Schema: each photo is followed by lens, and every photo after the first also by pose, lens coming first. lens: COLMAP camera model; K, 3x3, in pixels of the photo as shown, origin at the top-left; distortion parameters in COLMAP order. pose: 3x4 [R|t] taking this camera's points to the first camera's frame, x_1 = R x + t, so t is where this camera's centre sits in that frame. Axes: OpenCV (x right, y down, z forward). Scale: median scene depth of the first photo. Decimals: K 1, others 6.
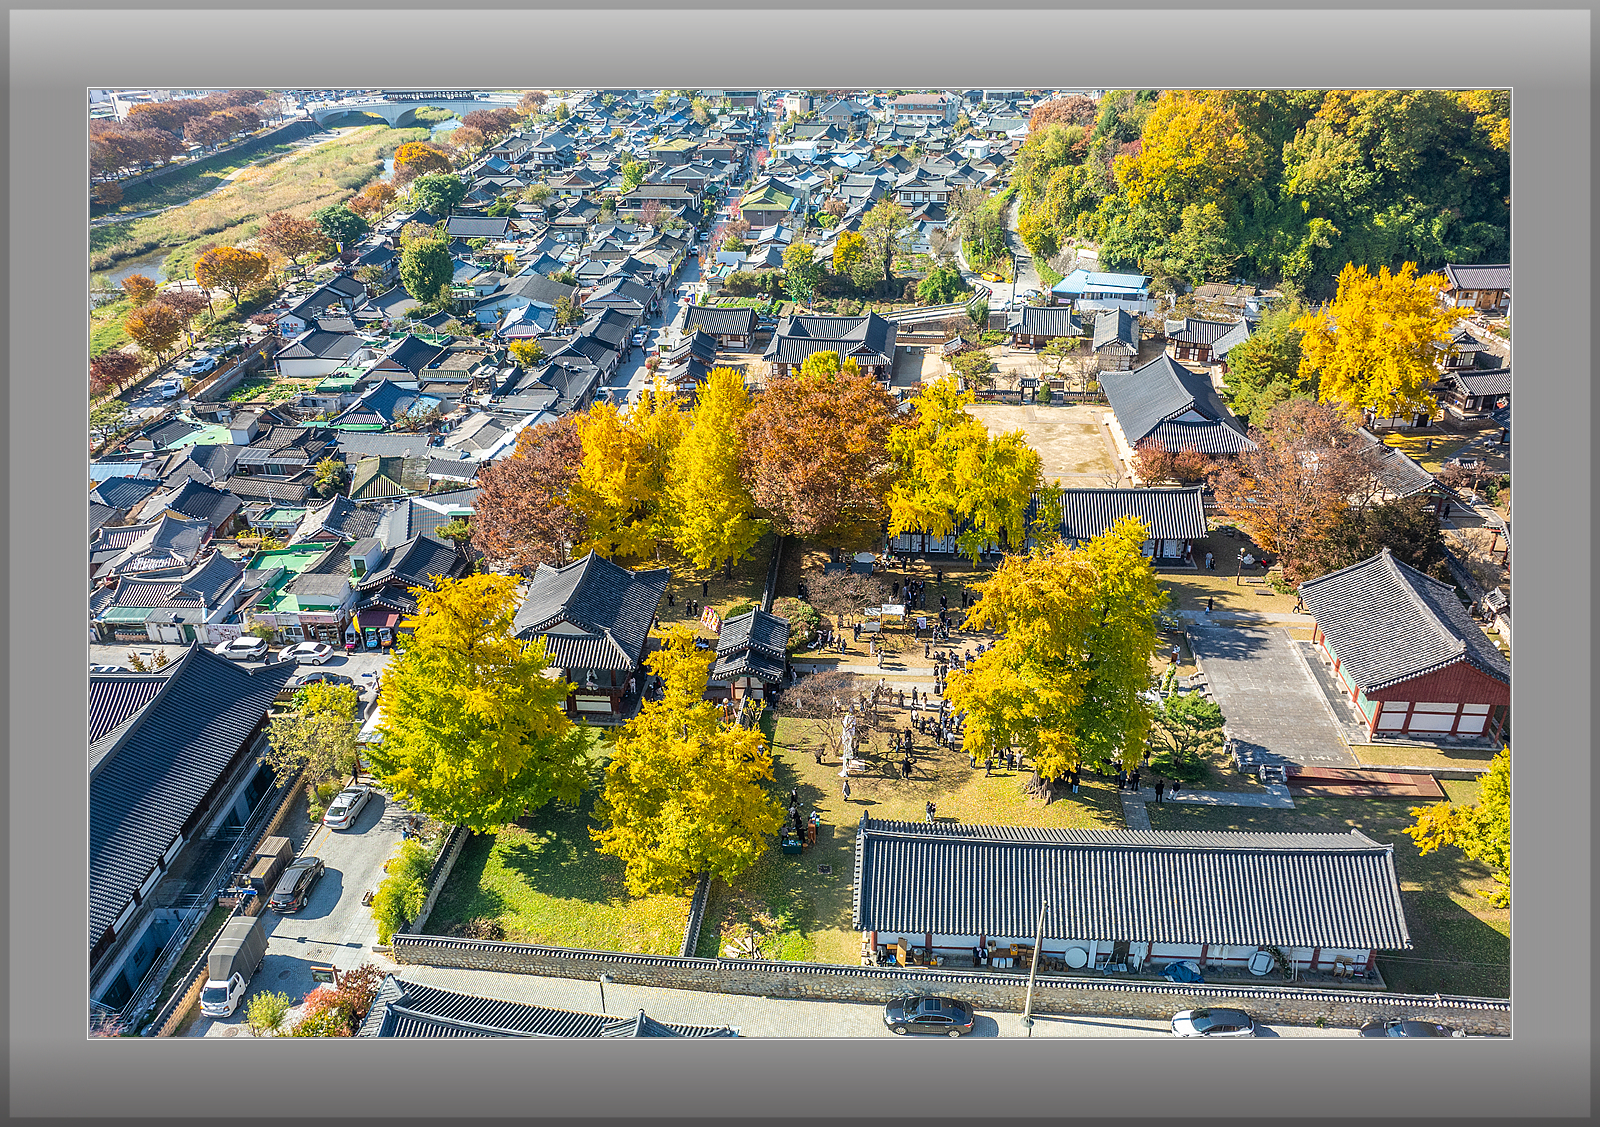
lens RADIAL K [[1195.3, 0, 795.5], [0, 1195.3, 568.0], [0, 0, 1]] dist [-0.019056, 0.002573]
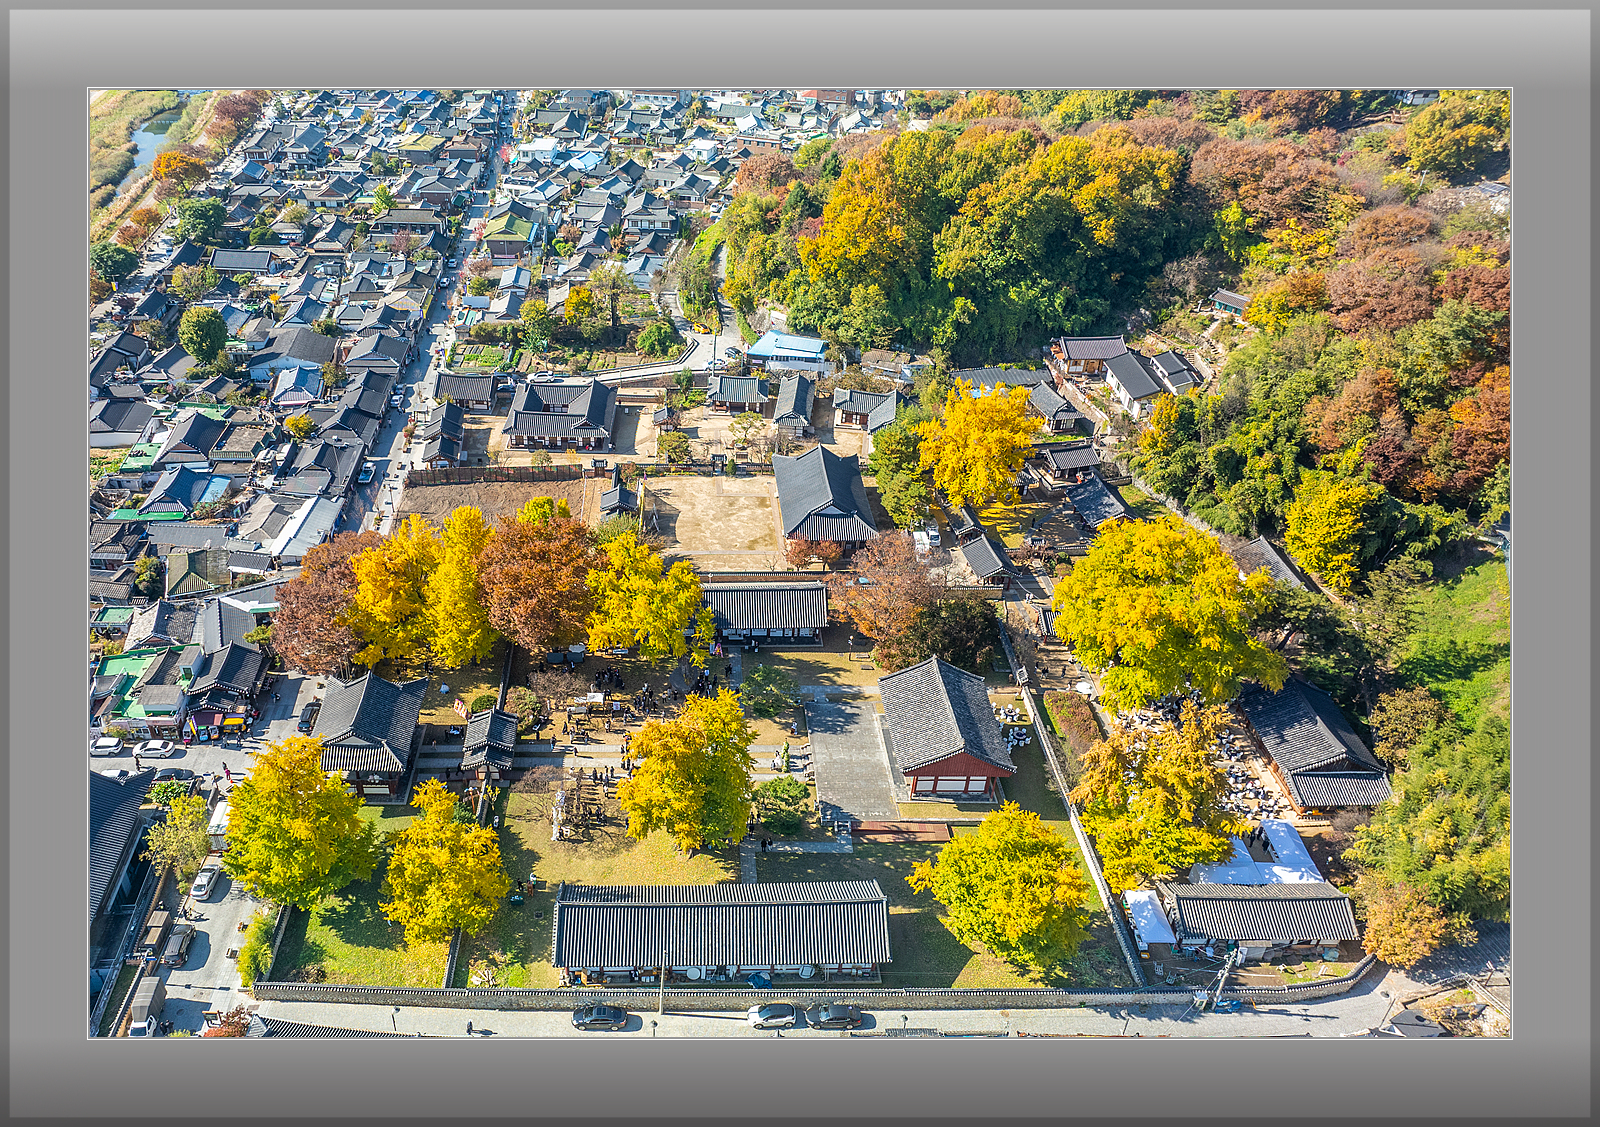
lens RADIAL K [[1195.3, 0, 682.8], [0, 1195.3, 573.1], [0, 0, 1]] dist [-0.019056, 0.002573]
pose [[0.995174, -0.029794, 0.093496, 0.042700], [0.019752, 0.994111, 0.106550, -0.184484], [-0.096120, -0.104189, 0.989902, -0.256788]]
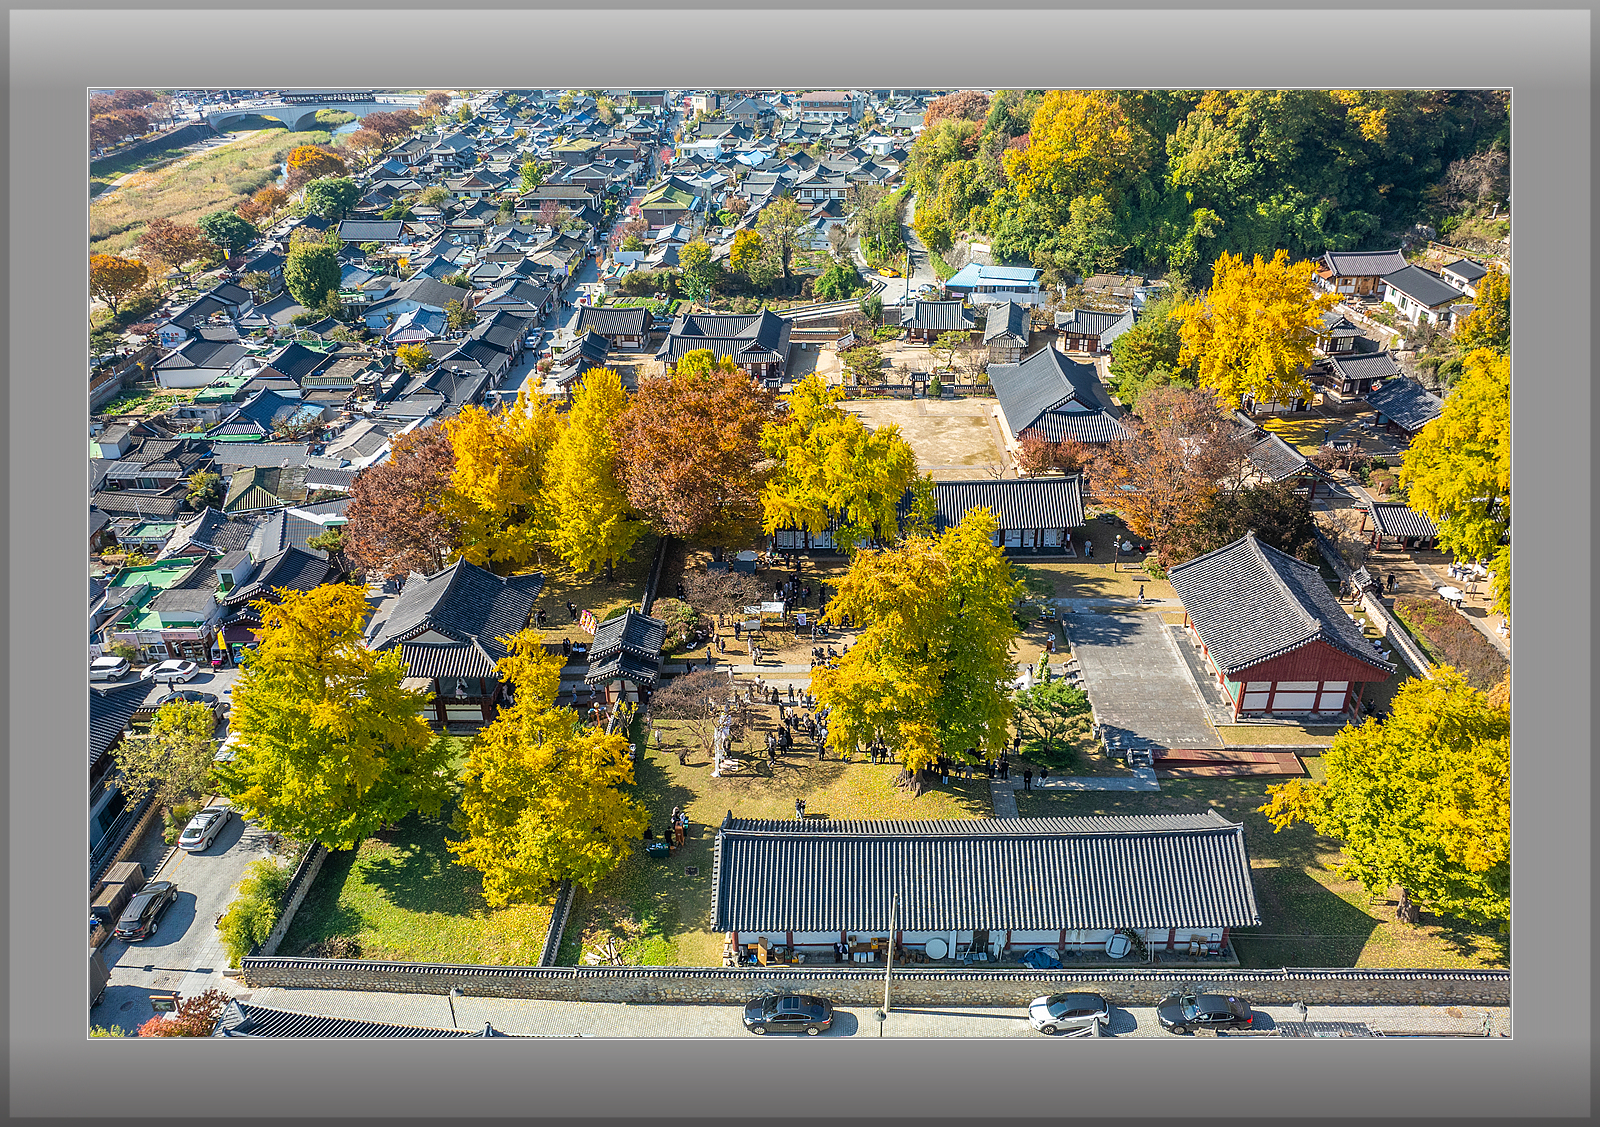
lens RADIAL K [[1195.3, 0, 796.8], [0, 1195.3, 569.2], [0, 0, 1]] dist [-0.019056, 0.002573]
pose [[0.998045, -0.030645, 0.054479, 0.035823], [0.030551, 0.999530, 0.002563, 0.000938], [-0.054532, -0.000893, 0.998512, 0.002912]]
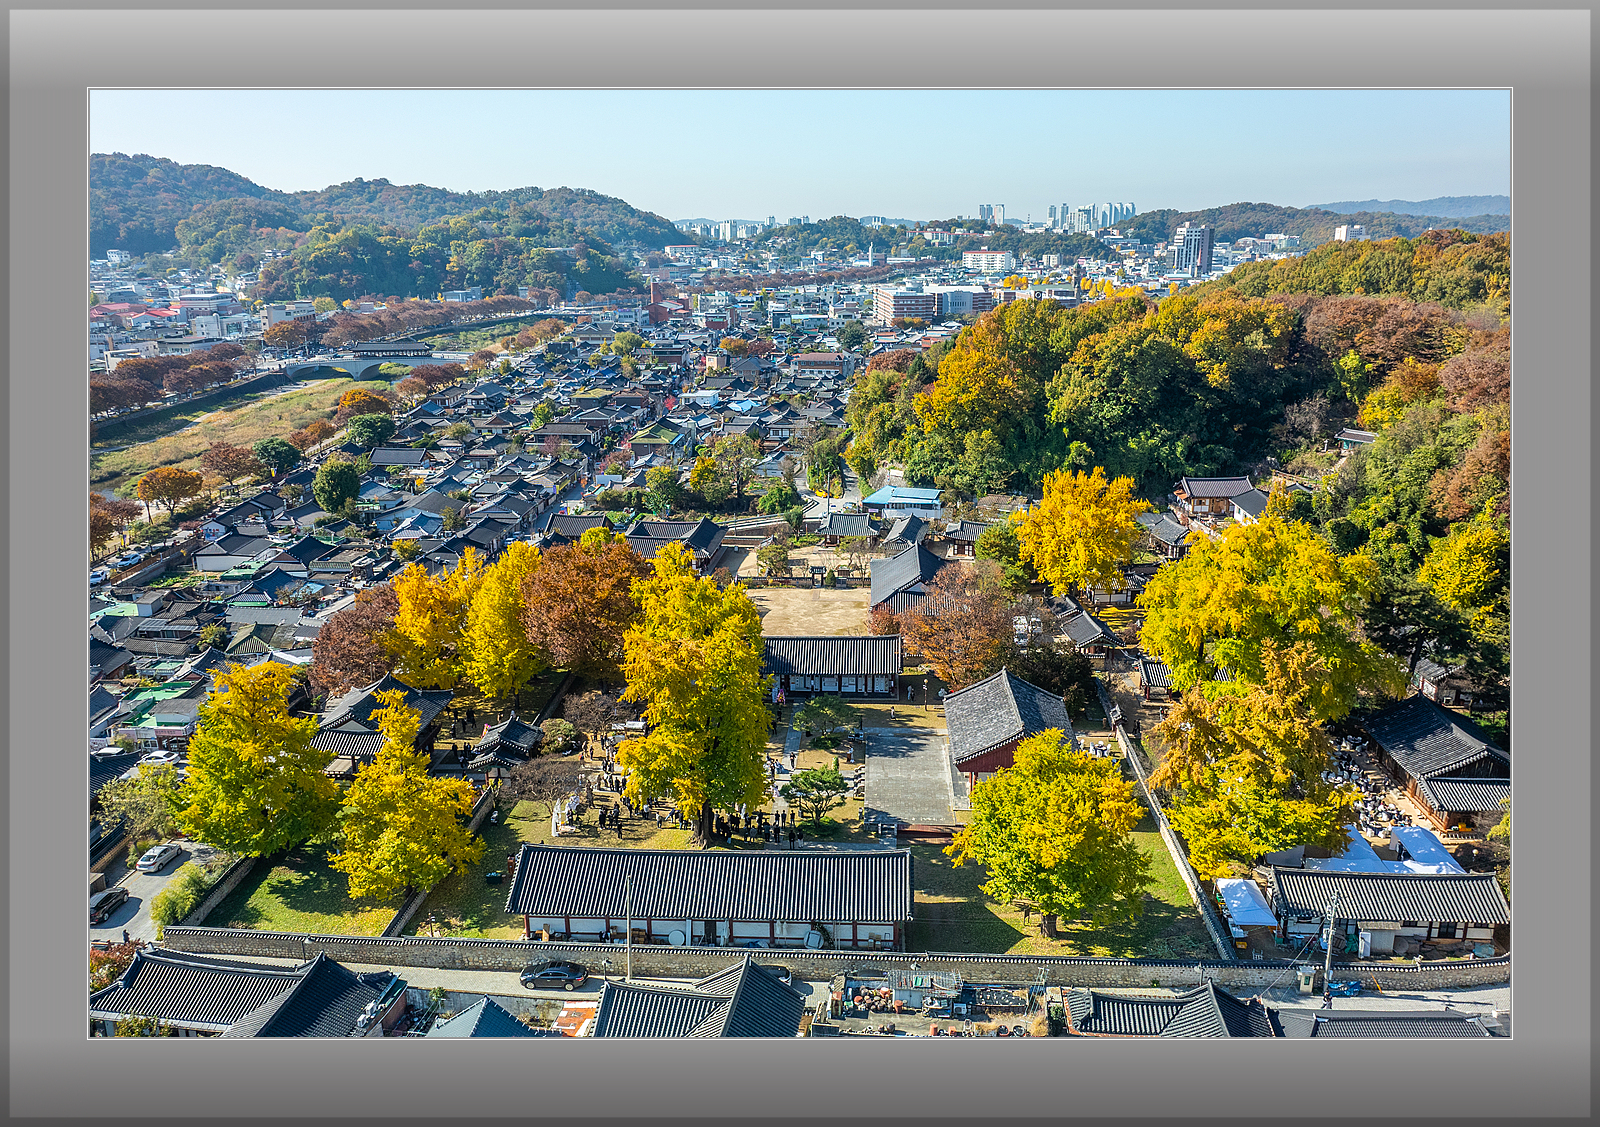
lens RADIAL K [[1195.3, 0, 796.8], [0, 1195.3, 568.7], [0, 0, 1]] dist [-0.019056, 0.002573]
pose [[0.999883, -0.000829, 0.015306, 0.170478], [0.003936, 0.978933, -0.204145, 0.095695], [-0.014814, 0.204182, 0.978821, -0.187628]]
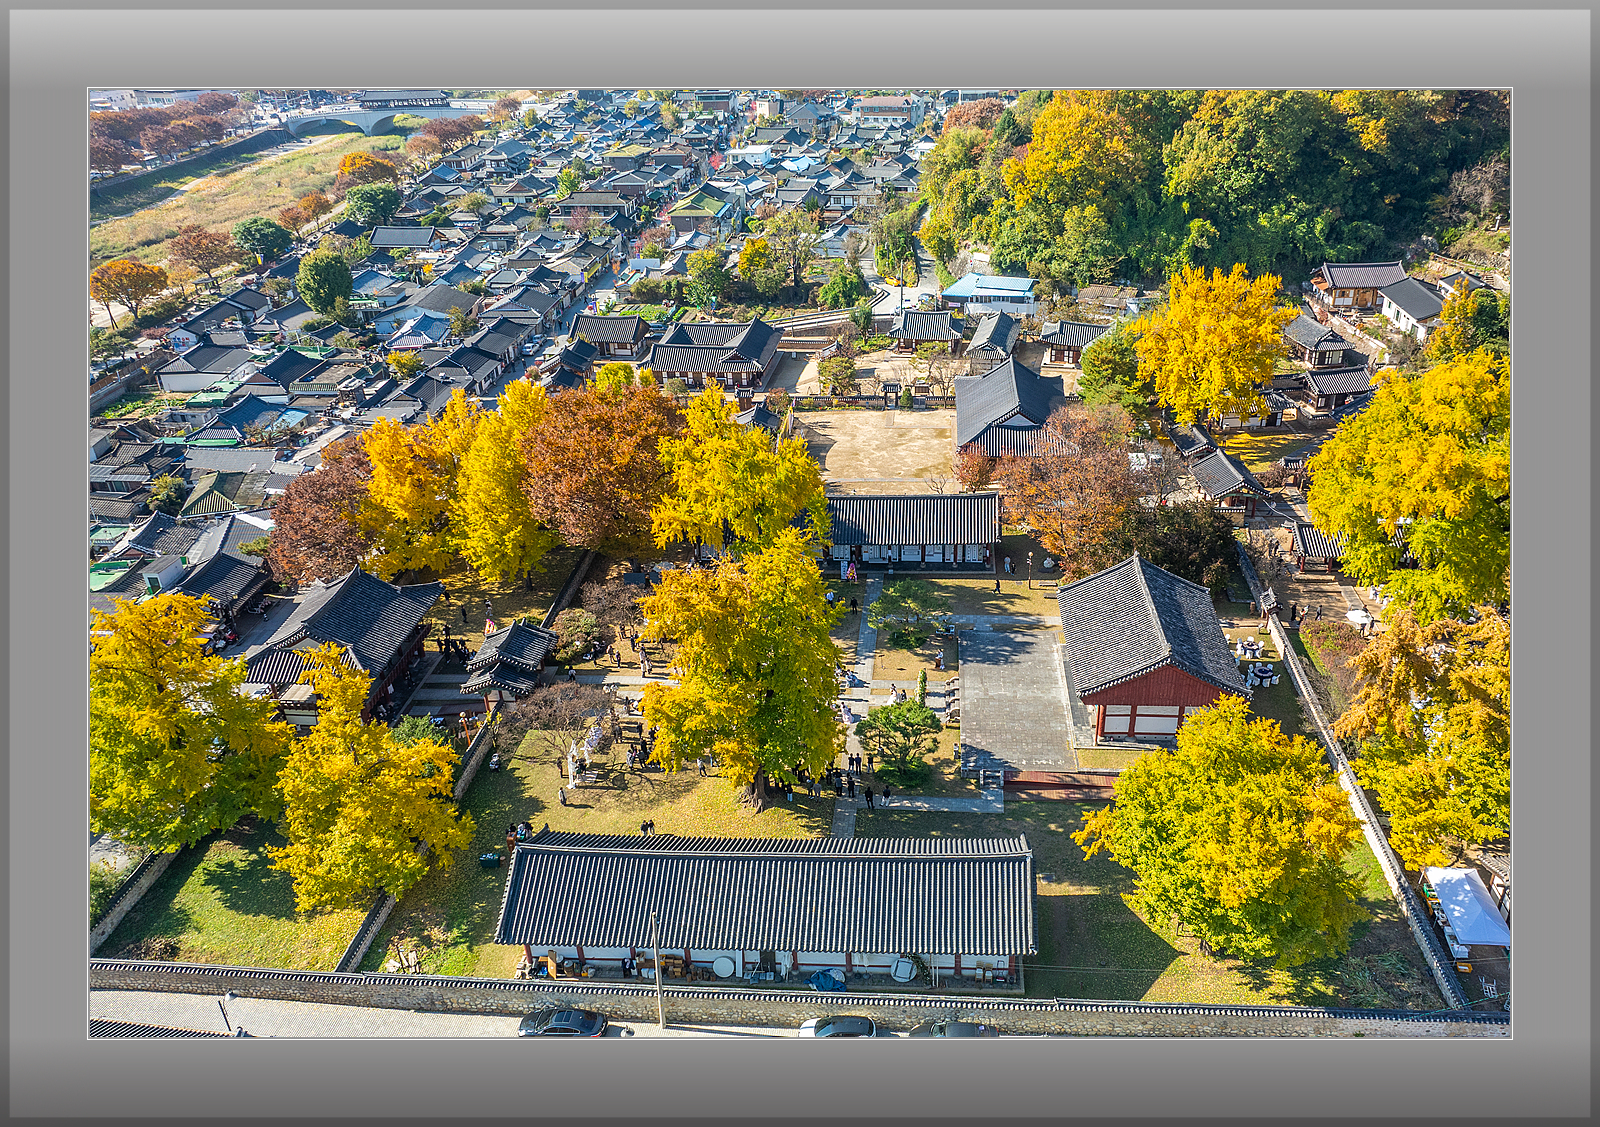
lens RADIAL K [[1195.3, 0, 859.7], [0, 1195.3, 568.2], [0, 0, 1]] dist [-0.019056, 0.002573]
pose [[0.999792, -0.015625, 0.013143, 0.167310], [0.015618, 0.999878, 0.000593, -0.004707], [-0.013151, -0.000387, 0.999913, -0.005537]]
